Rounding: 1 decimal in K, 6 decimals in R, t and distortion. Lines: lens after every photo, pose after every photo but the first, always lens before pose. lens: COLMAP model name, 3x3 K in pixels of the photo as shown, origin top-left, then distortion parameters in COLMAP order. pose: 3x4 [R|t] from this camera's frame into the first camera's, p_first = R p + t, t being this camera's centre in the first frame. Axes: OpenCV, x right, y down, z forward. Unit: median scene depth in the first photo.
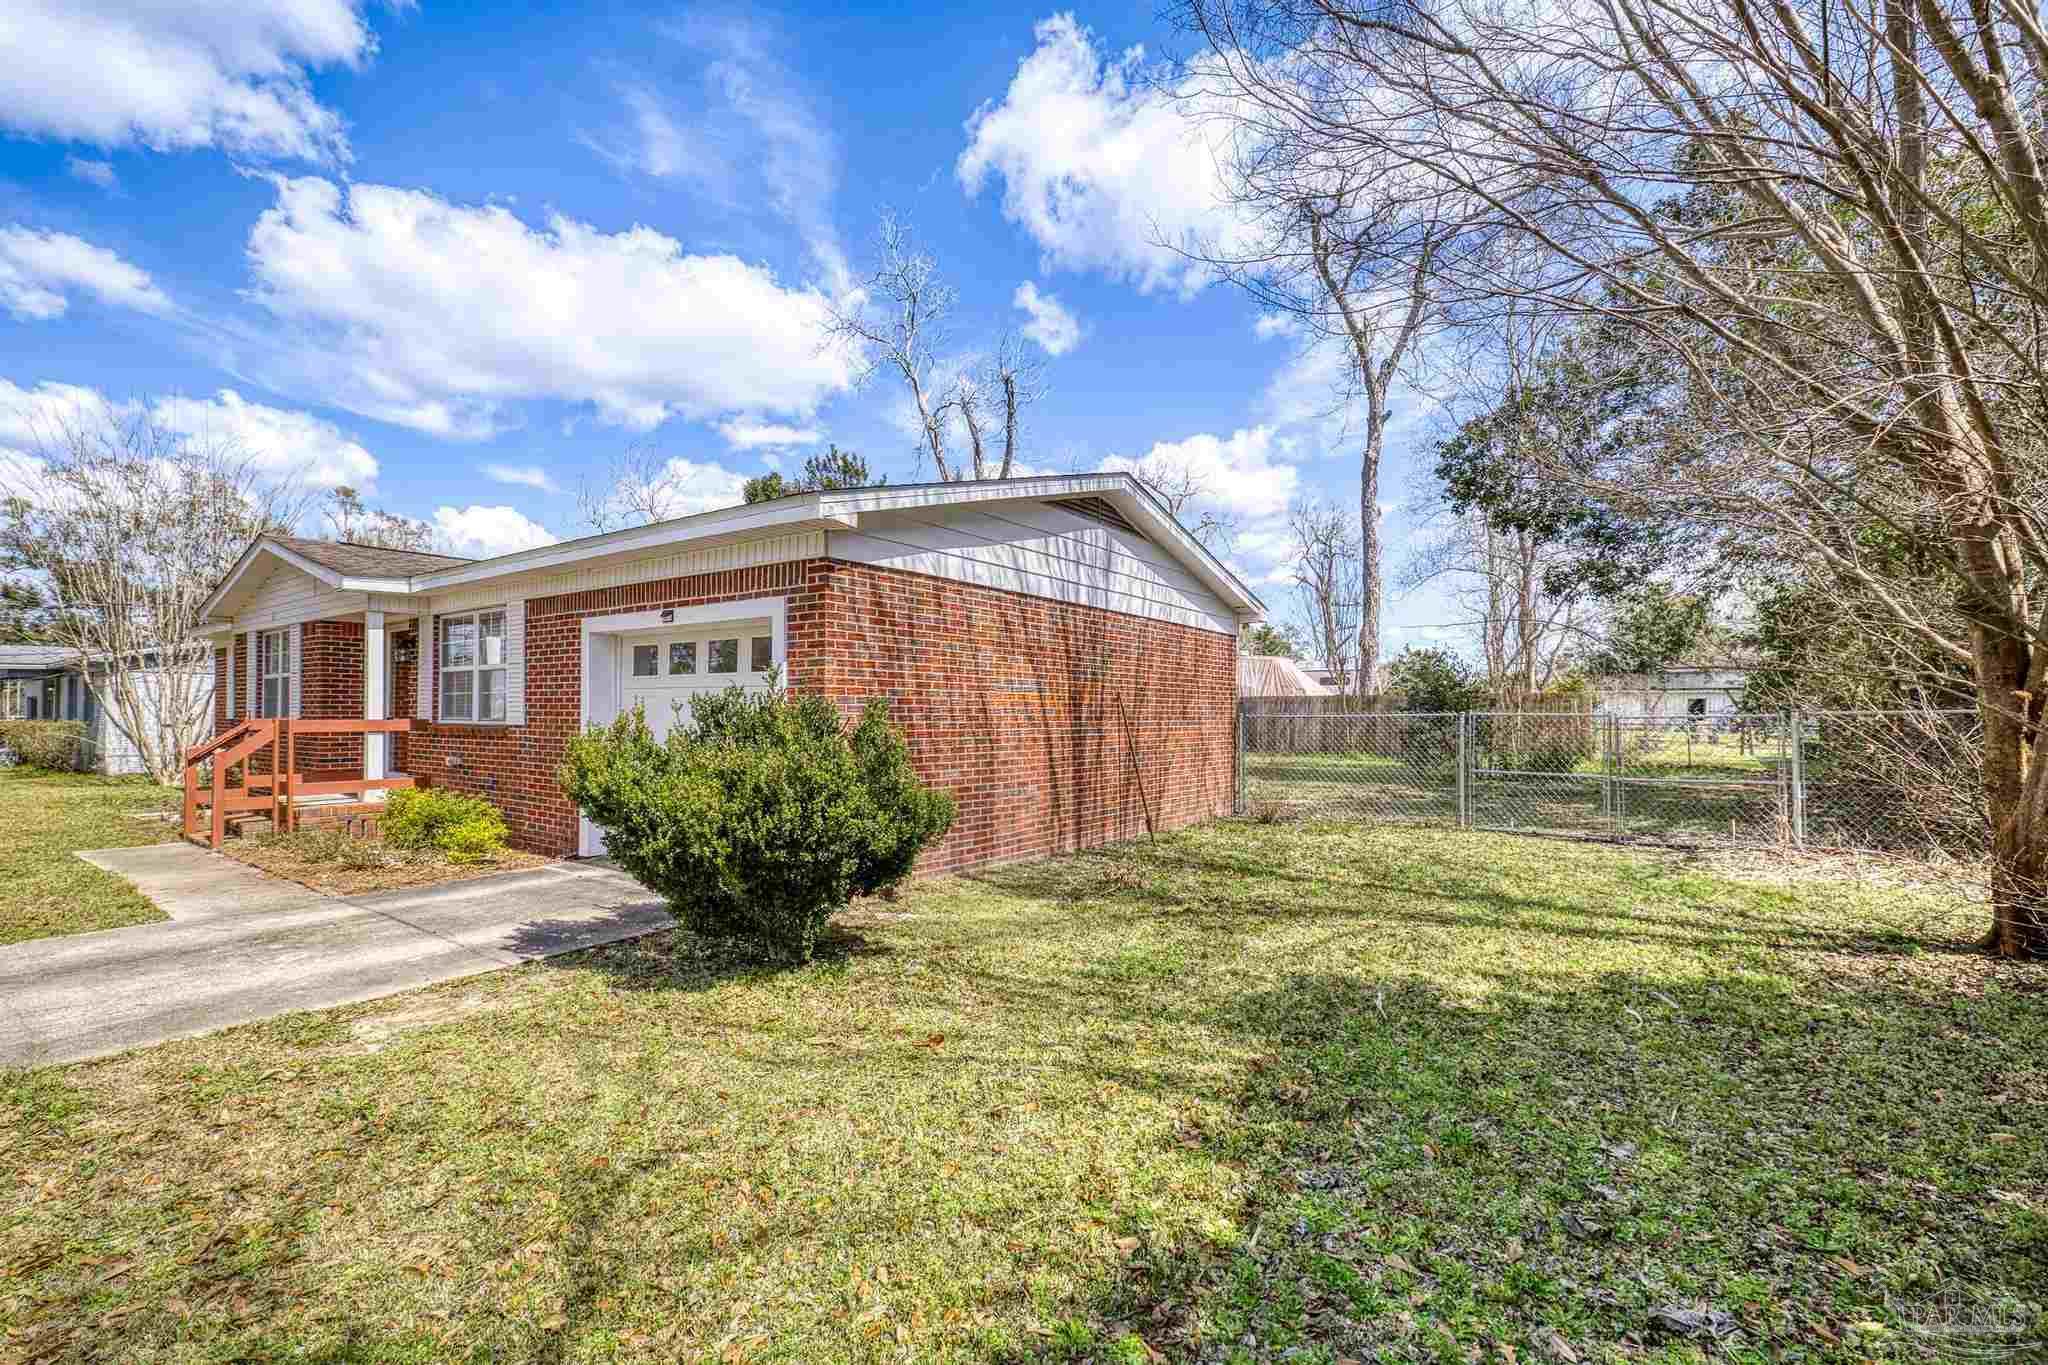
lens RADIAL K [[858.8, 0, 1042.1], [0, 858.8, 760.8], [0, 0, 1]] dist [-0.023858, 0.012525]
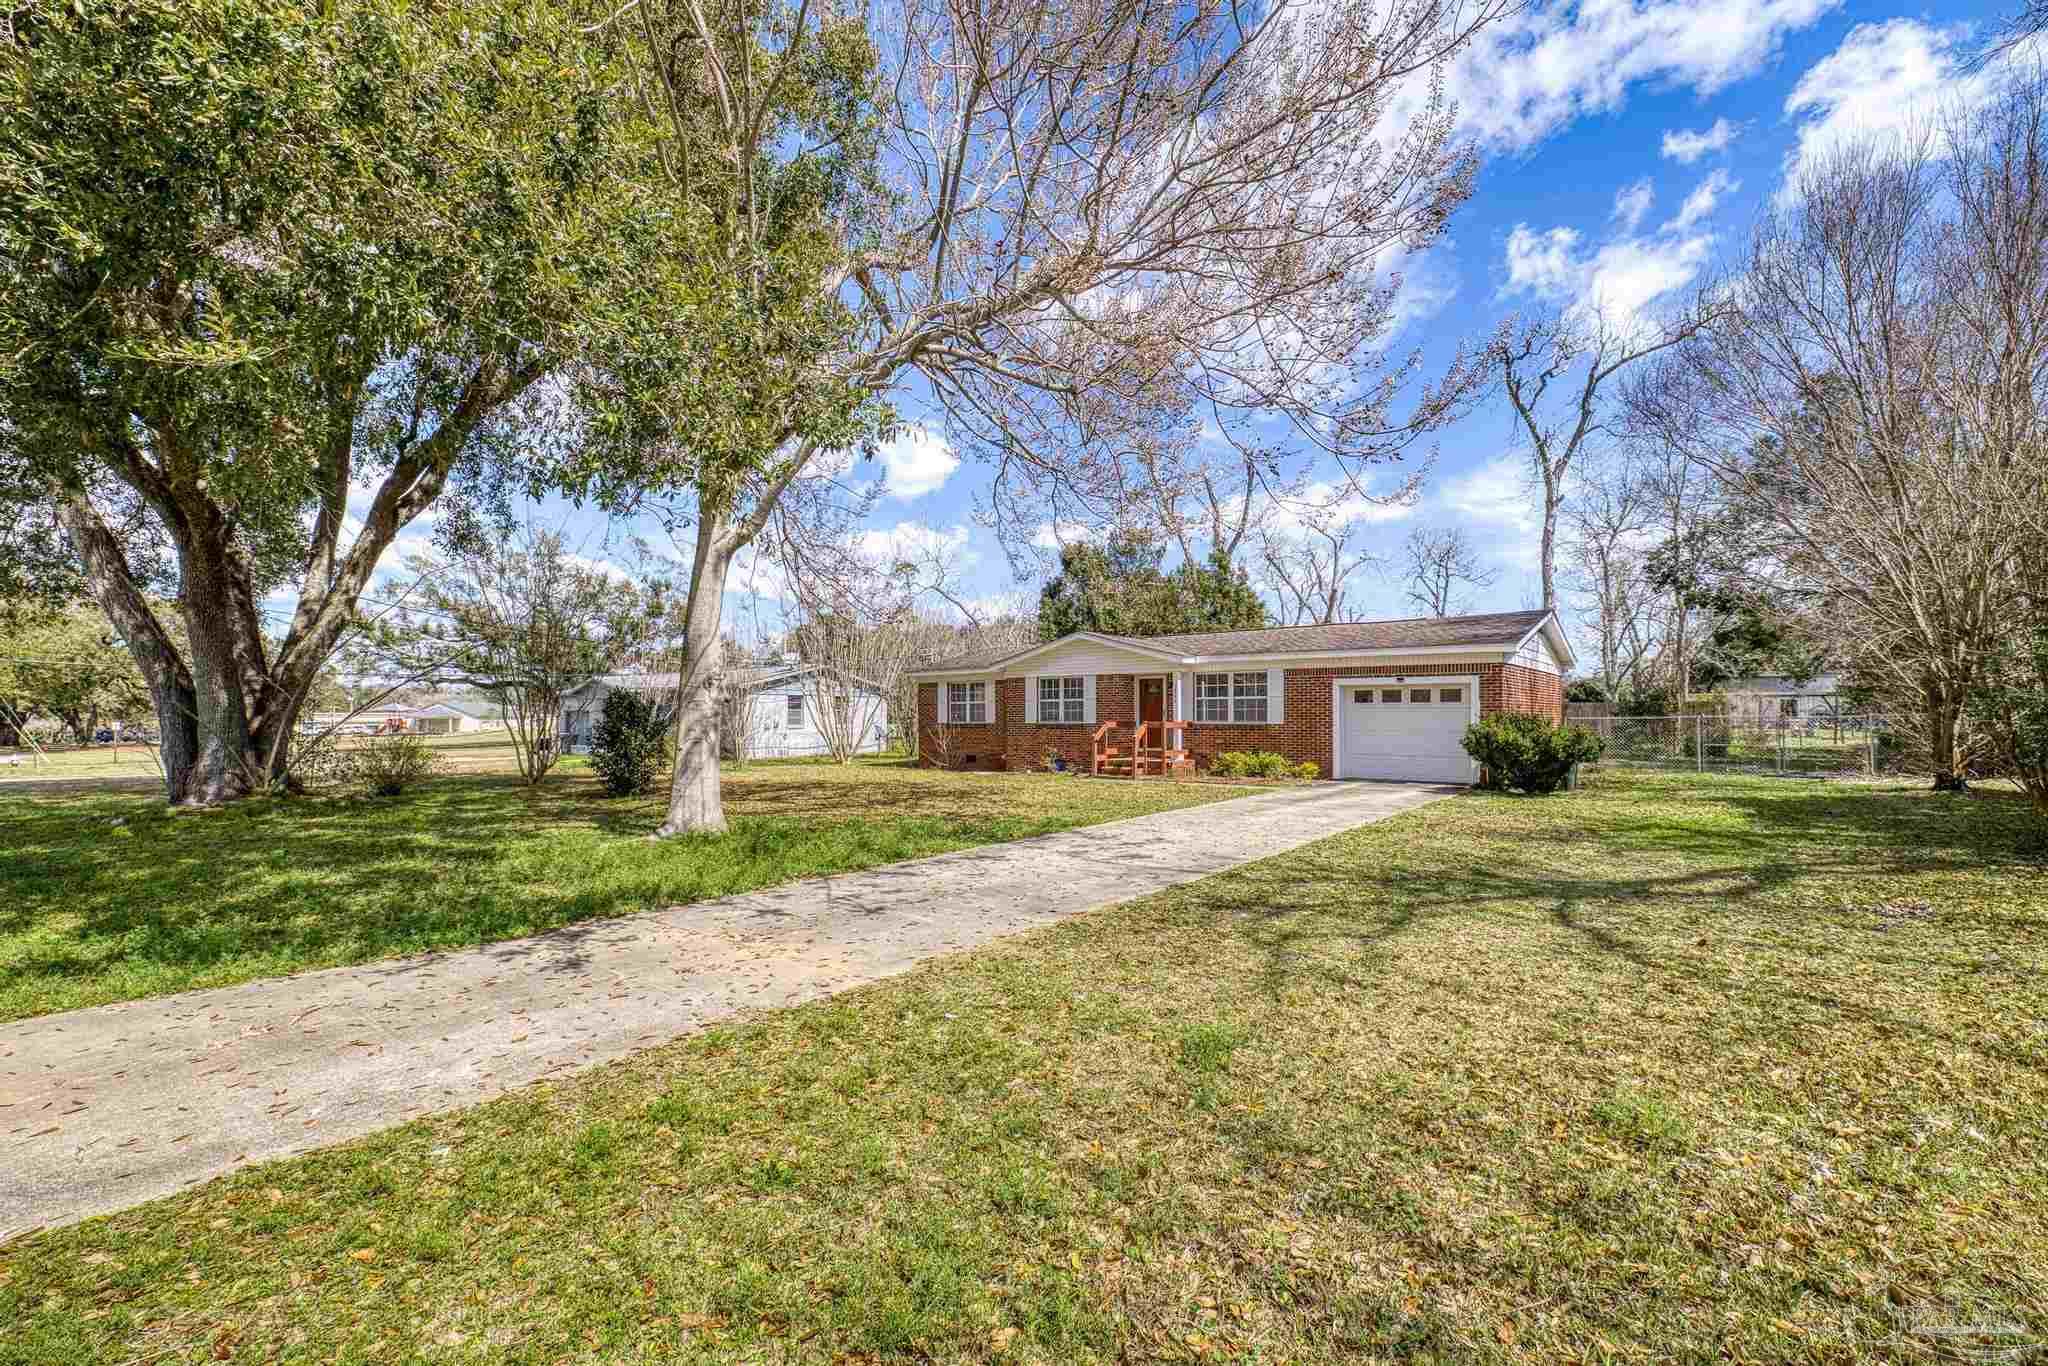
lens RADIAL K [[879.4, 0, 1016.9], [0, 879.4, 715.7], [0, 0, 1]] dist [-0.018868, 0.014959]
pose [[0.997016, -0.004350, -0.077069, -0.631861], [-0.000278, 0.998202, -0.059935, 0.042507], [0.077191, 0.059777, 0.995223, -0.769896]]
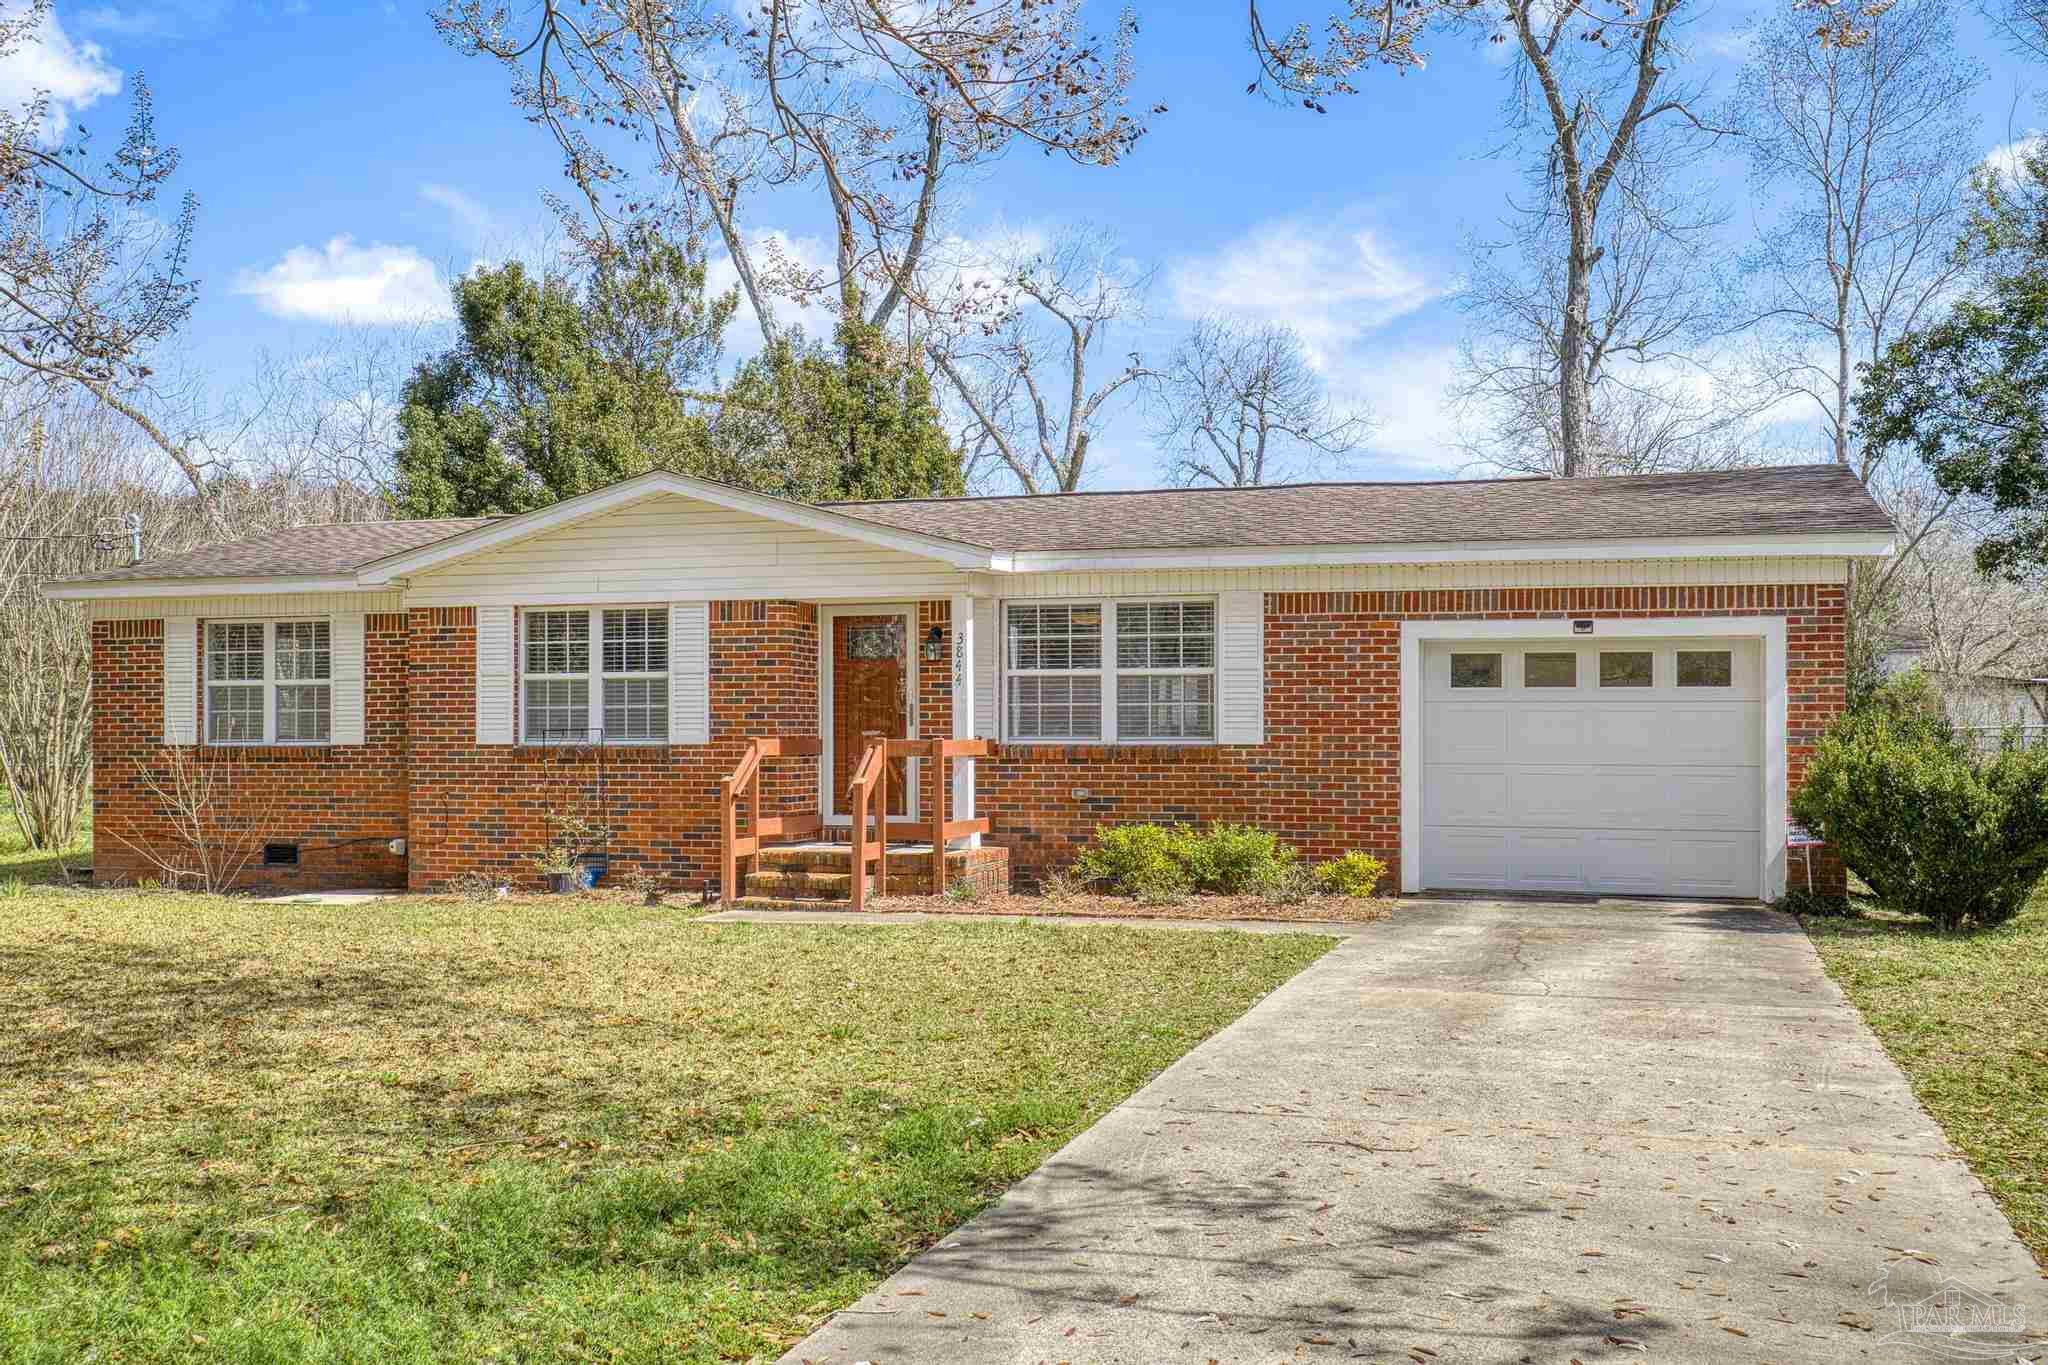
lens RADIAL K [[1980.4, 0, 1022.0], [0, 1980.4, 725.4], [0, 0, 1]] dist [0.005524, -0.004212]
pose [[0.953286, -0.003625, 0.302047, -0.783801], [0.021803, 0.998146, -0.056833, 0.024069], [-0.301281, 0.060763, 0.951597, -0.417644]]
